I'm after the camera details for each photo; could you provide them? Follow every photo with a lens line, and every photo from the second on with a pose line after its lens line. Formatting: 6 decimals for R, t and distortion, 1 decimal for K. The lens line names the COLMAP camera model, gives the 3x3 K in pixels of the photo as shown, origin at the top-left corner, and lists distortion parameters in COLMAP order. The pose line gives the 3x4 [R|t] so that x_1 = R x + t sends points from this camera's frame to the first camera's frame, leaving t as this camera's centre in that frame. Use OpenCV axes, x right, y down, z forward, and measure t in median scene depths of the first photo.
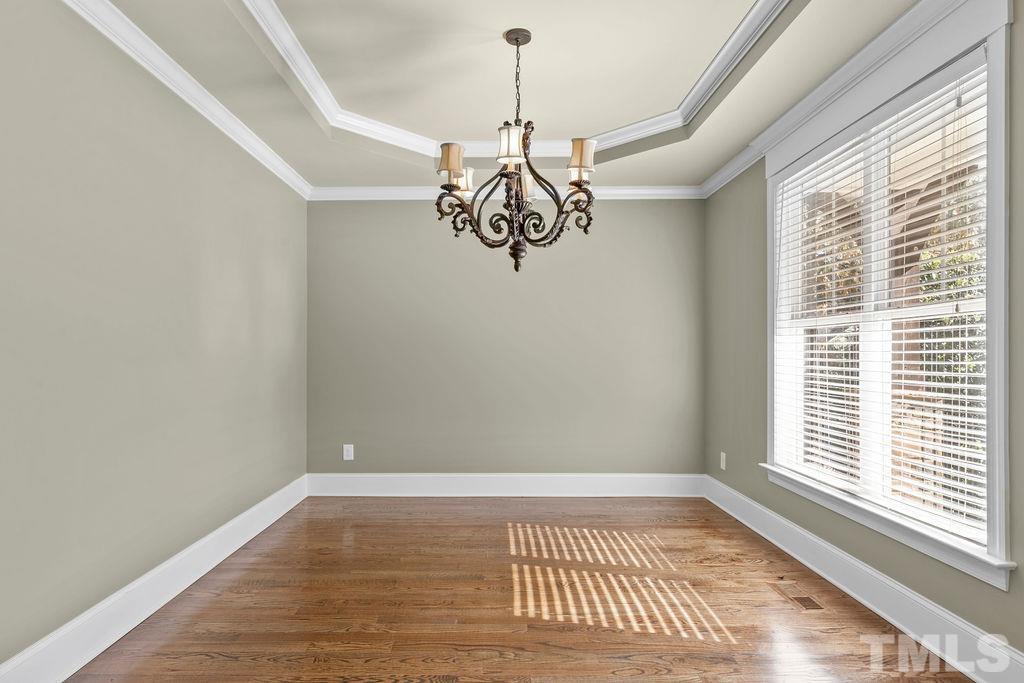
lens RADIAL K [[618.9, 0, 506.2], [0, 618.9, 345.1], [0, 0, 1]] dist [0.002795, 0.000376]
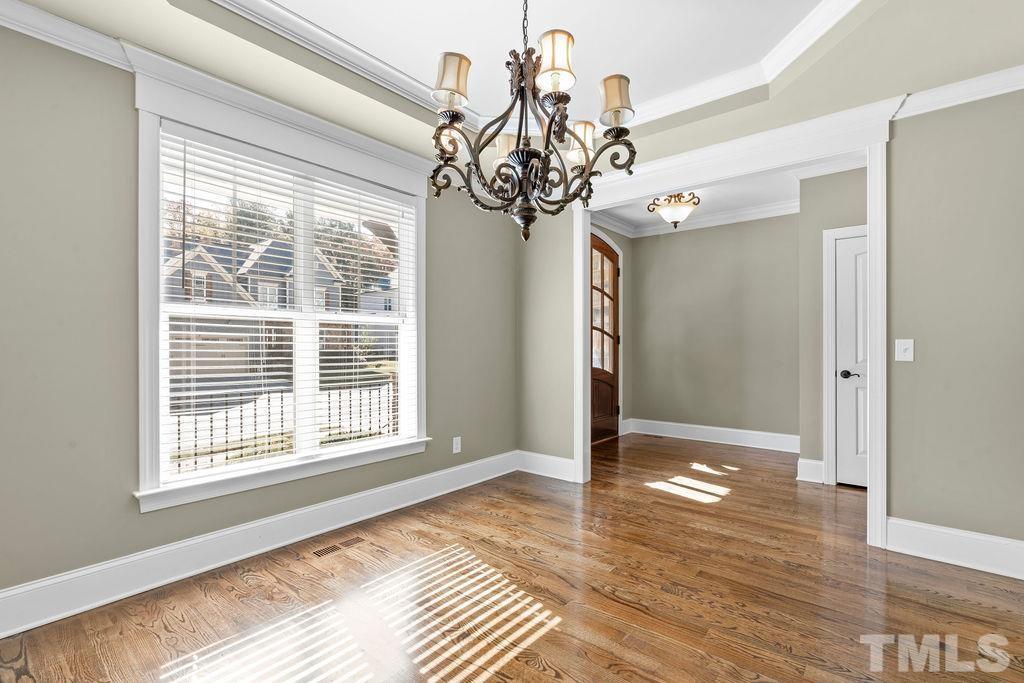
lens RADIAL K [[461.7, 0, 501.7], [0, 461.7, 345.3], [0, 0, 1]] dist [-0.005776, 0.001821]
pose [[-0.753658, 0.004399, 0.657253, -0.369653], [-0.005023, 0.999910, -0.012452, 0.026097], [-0.657248, -0.012686, -0.753568, 1.548376]]
